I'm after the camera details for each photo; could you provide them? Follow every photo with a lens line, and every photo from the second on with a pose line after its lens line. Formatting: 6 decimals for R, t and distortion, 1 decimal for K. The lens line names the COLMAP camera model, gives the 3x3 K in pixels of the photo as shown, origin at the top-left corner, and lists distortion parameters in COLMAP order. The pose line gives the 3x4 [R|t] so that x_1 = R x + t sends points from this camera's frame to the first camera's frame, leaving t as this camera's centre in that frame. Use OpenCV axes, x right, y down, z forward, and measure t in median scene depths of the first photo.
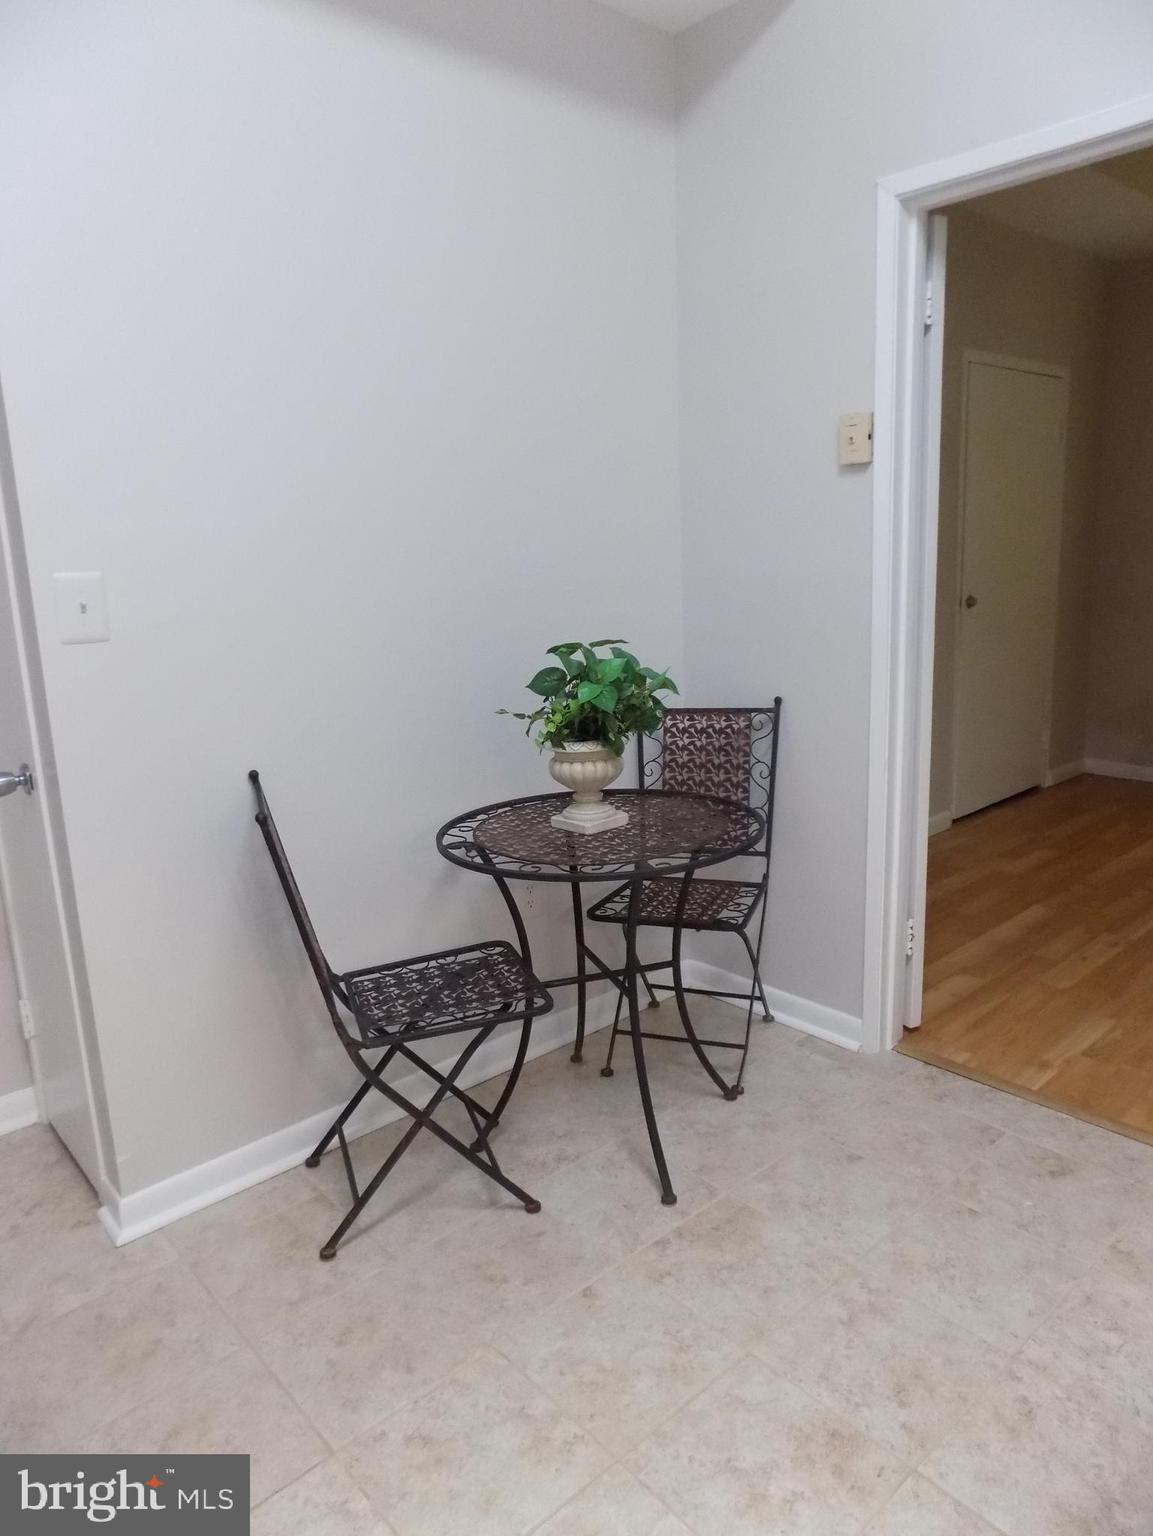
lens RADIAL K [[1036.3, 0, 564.4], [0, 1036.3, 761.9], [0, 0, 1]] dist [-0.081447, 0.080869]
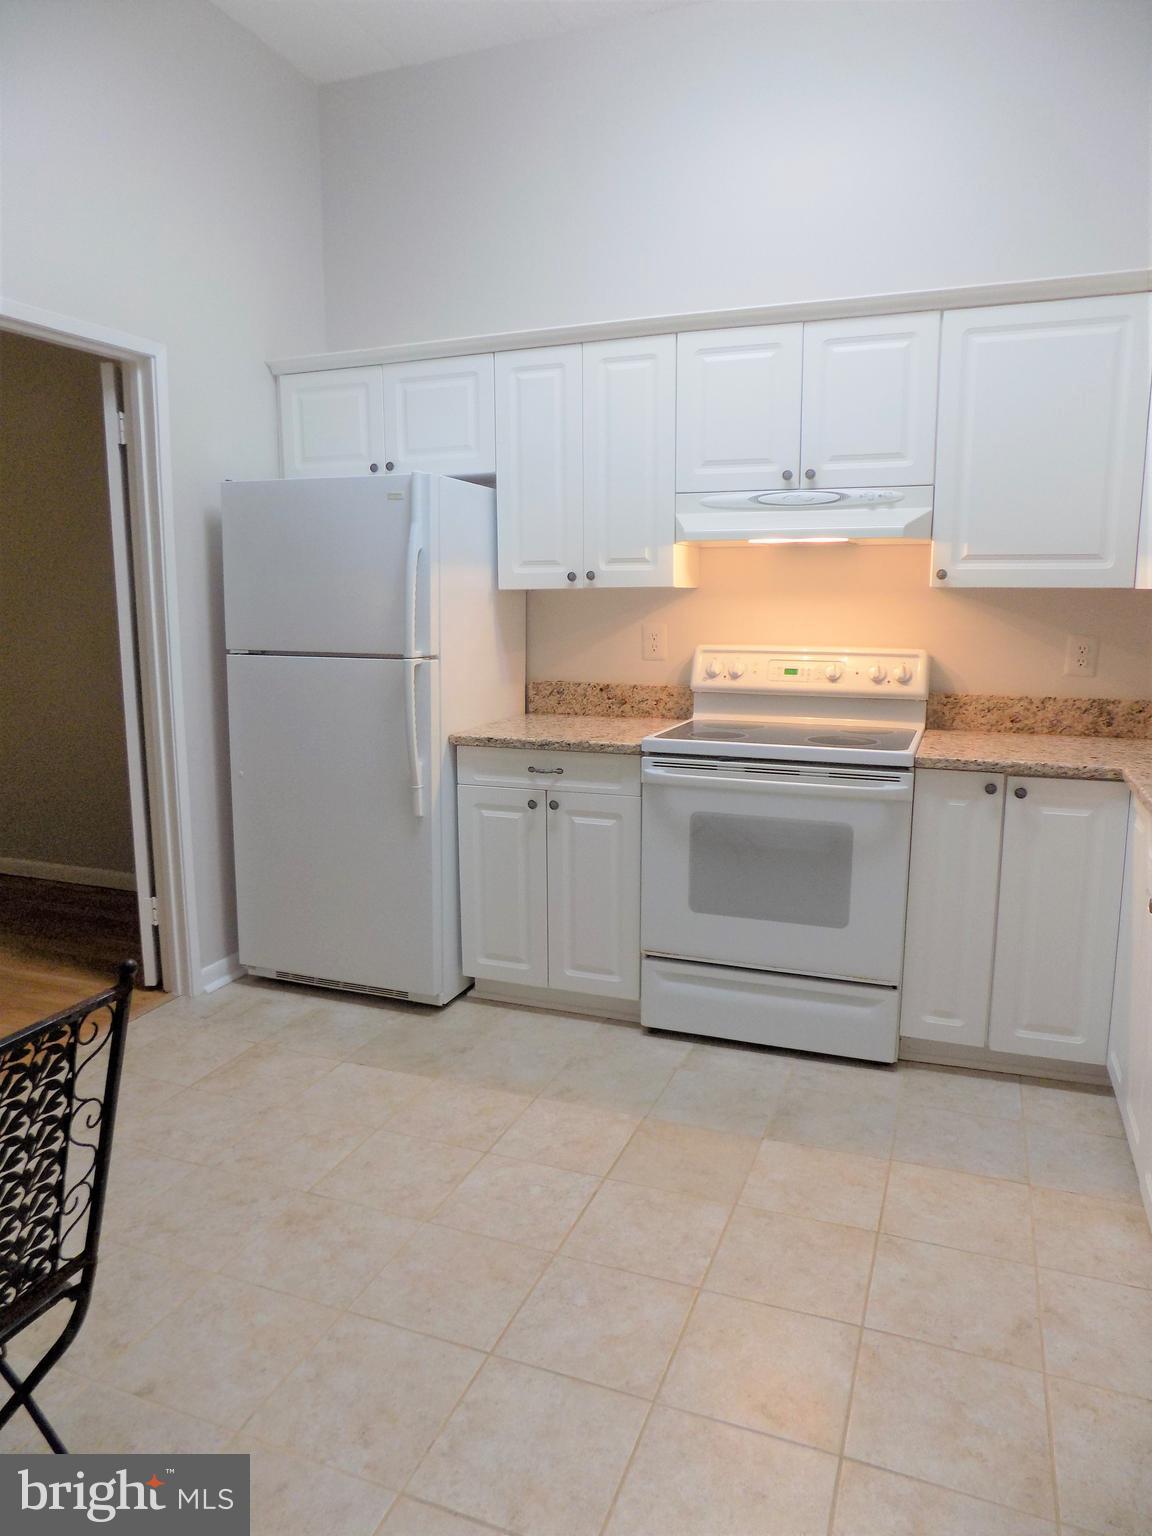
lens RADIAL K [[1036.3, 0, 563.9], [0, 1036.3, 761.9], [0, 0, 1]] dist [-0.081447, 0.080869]
pose [[-0.451059, -0.105243, 0.886267, -0.717650], [0.207151, 0.953559, 0.218662, -0.120523], [-0.868121, 0.282220, -0.408310, 0.692222]]
